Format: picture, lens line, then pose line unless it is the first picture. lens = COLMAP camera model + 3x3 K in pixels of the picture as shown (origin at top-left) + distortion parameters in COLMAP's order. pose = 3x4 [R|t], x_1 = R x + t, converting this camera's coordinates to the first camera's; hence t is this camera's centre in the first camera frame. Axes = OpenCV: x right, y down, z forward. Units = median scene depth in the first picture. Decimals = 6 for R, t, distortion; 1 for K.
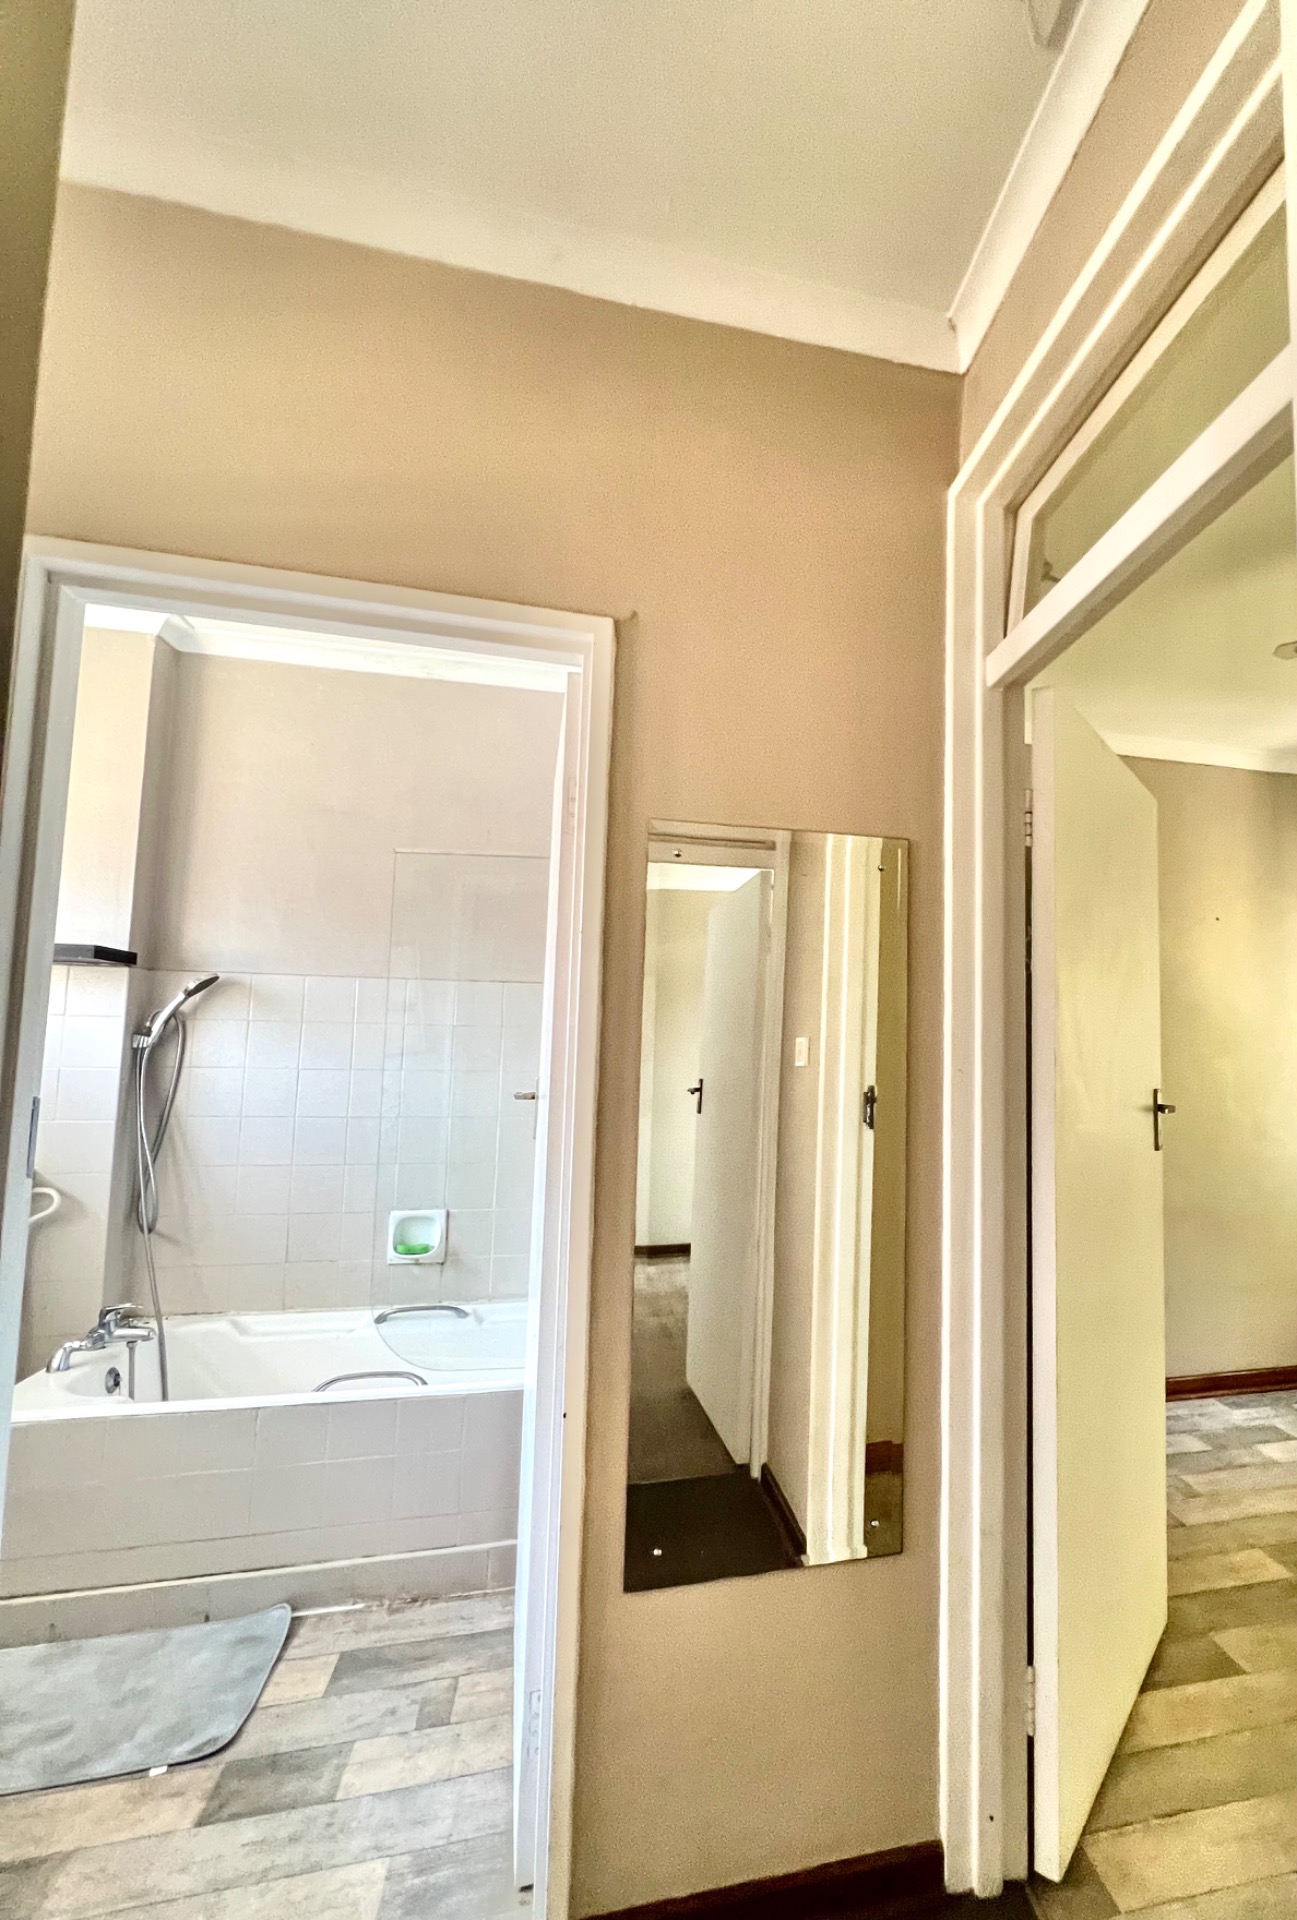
lens RADIAL K [[888.4, 0, 832.1], [0, 888.4, 984.3], [0, 0, 1]] dist [0.001731, 0.000728]
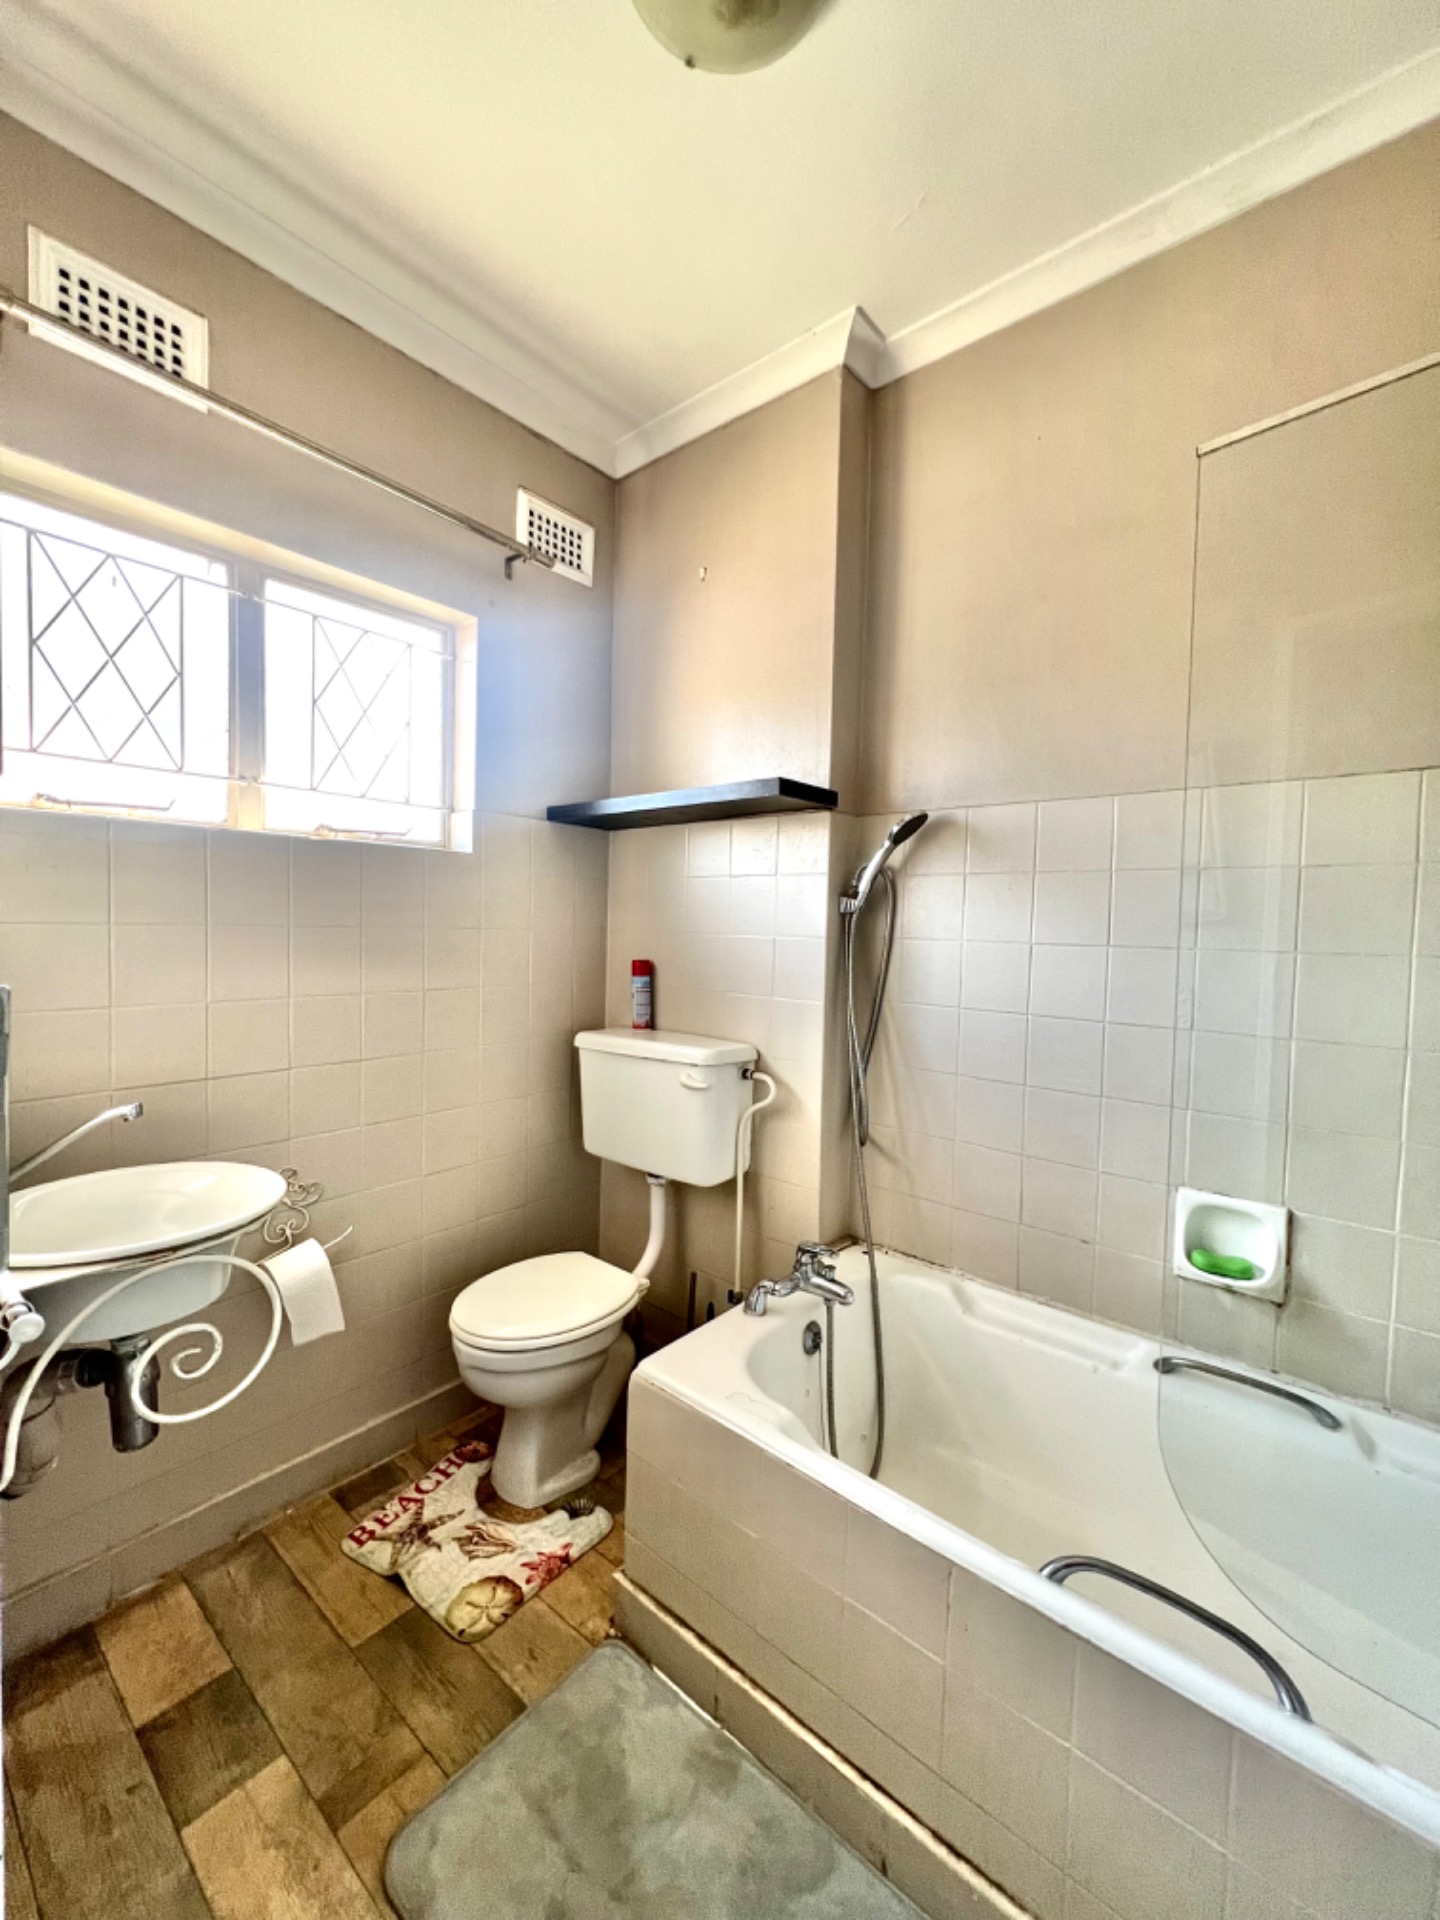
lens RADIAL K [[772.1, 0, 720.9], [0, 772.1, 955.7], [0, 0, 1]] dist [-0.003034, 0.000781]
pose [[0.574302, 0.028195, -0.818158, -0.314629], [0.054240, 0.995900, 0.072394, 0.060832], [0.816844, -0.085952, 0.570419, 0.580279]]
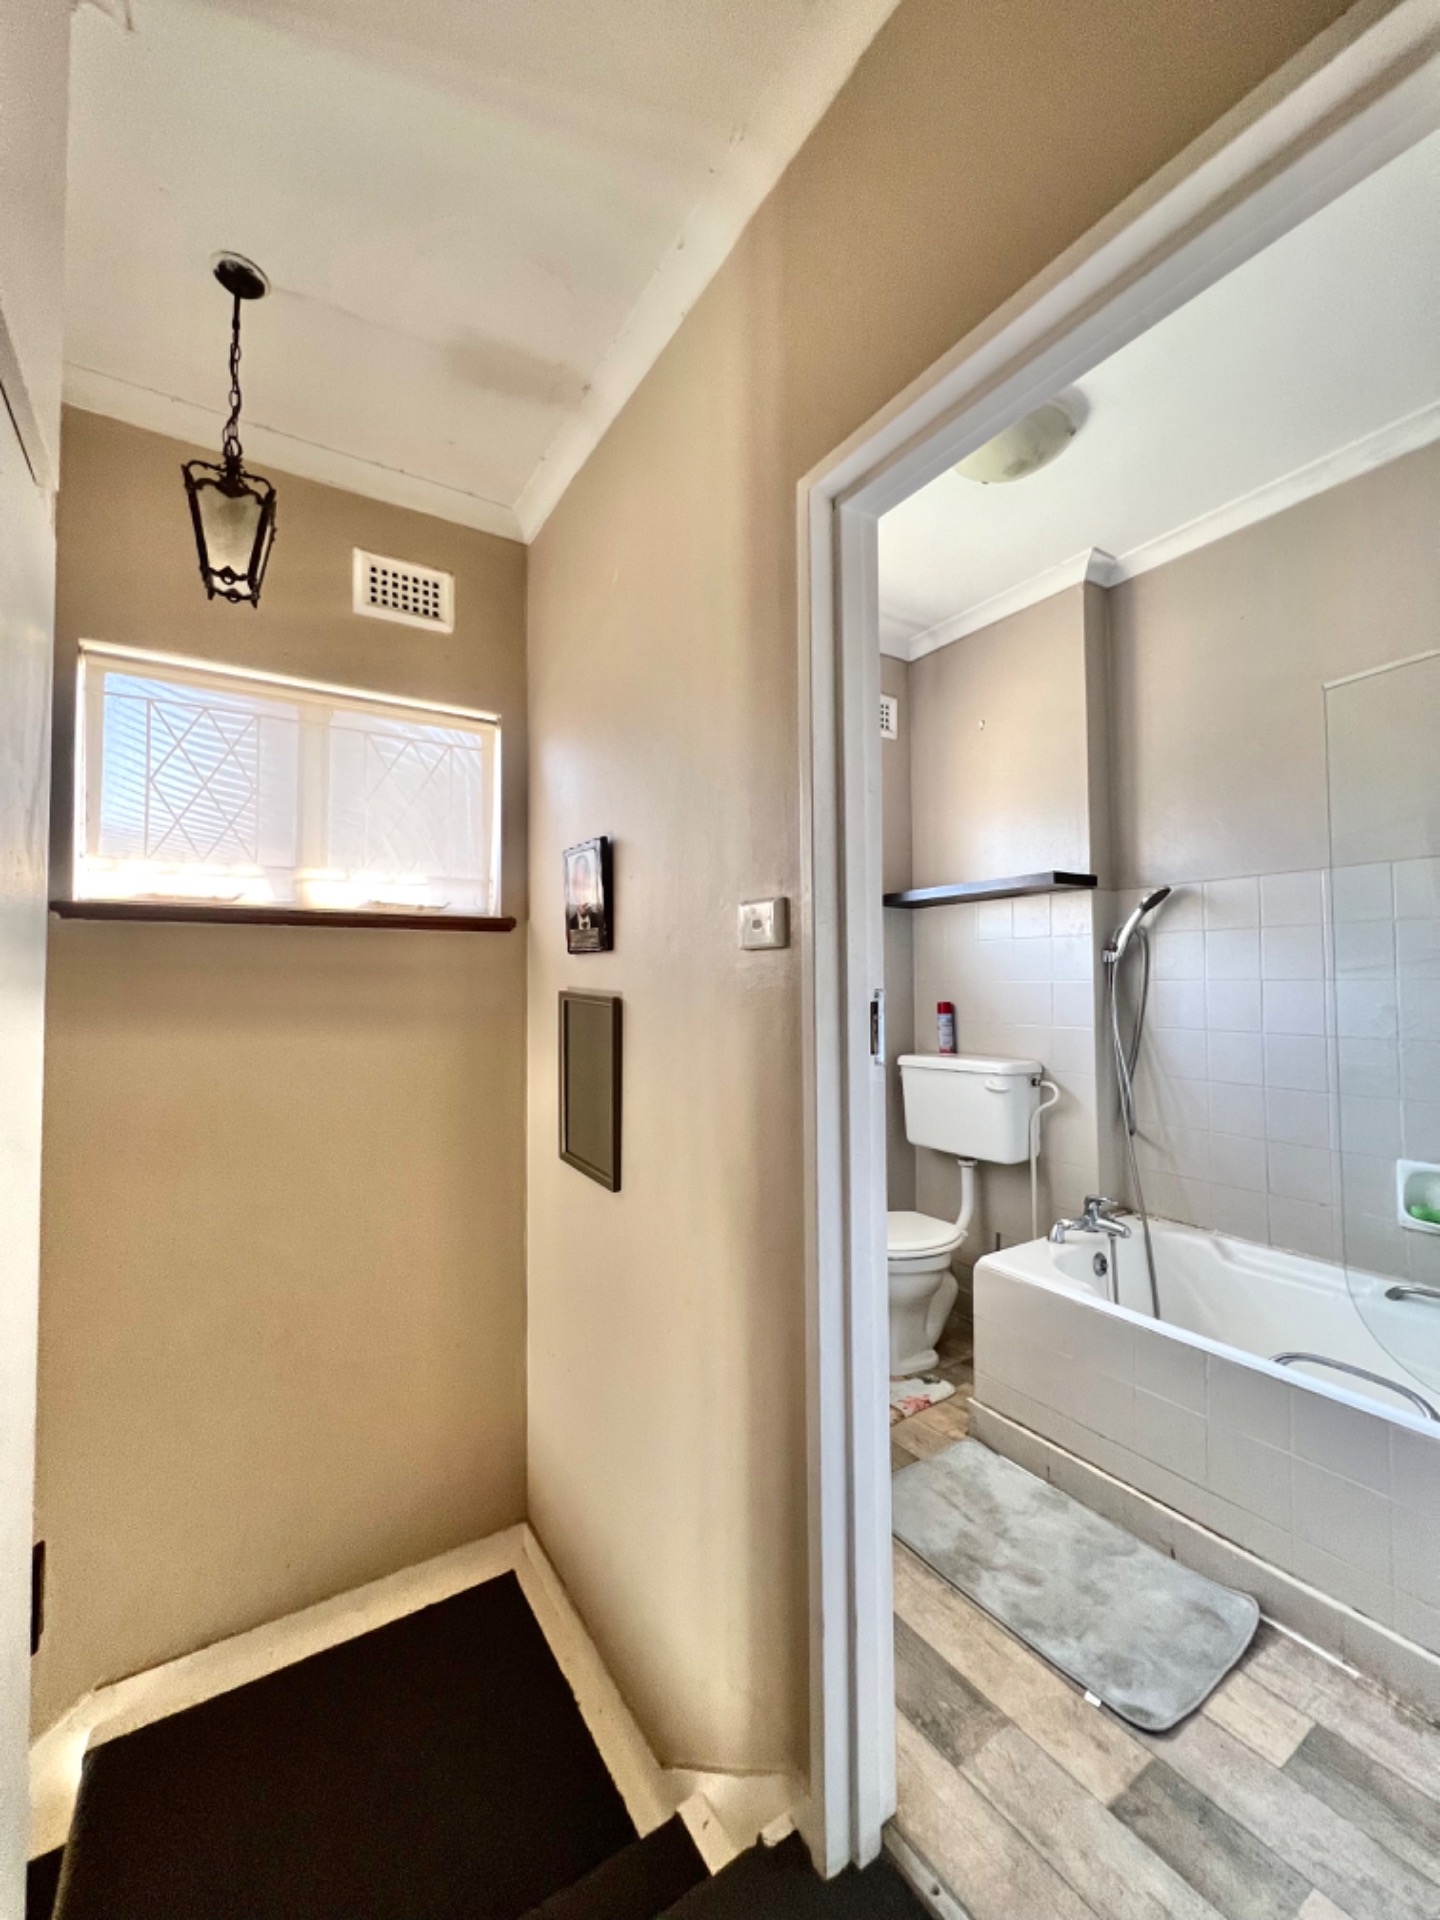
lens RADIAL K [[772.1, 0, 718.4], [0, 772.1, 955.3], [0, 0, 1]] dist [-0.003034, 0.000781]
pose [[0.308969, -0.050785, -0.949715, -0.036870], [0.091374, 0.995539, -0.023508, 0.047054], [0.946672, -0.079516, 0.312232, 0.291983]]
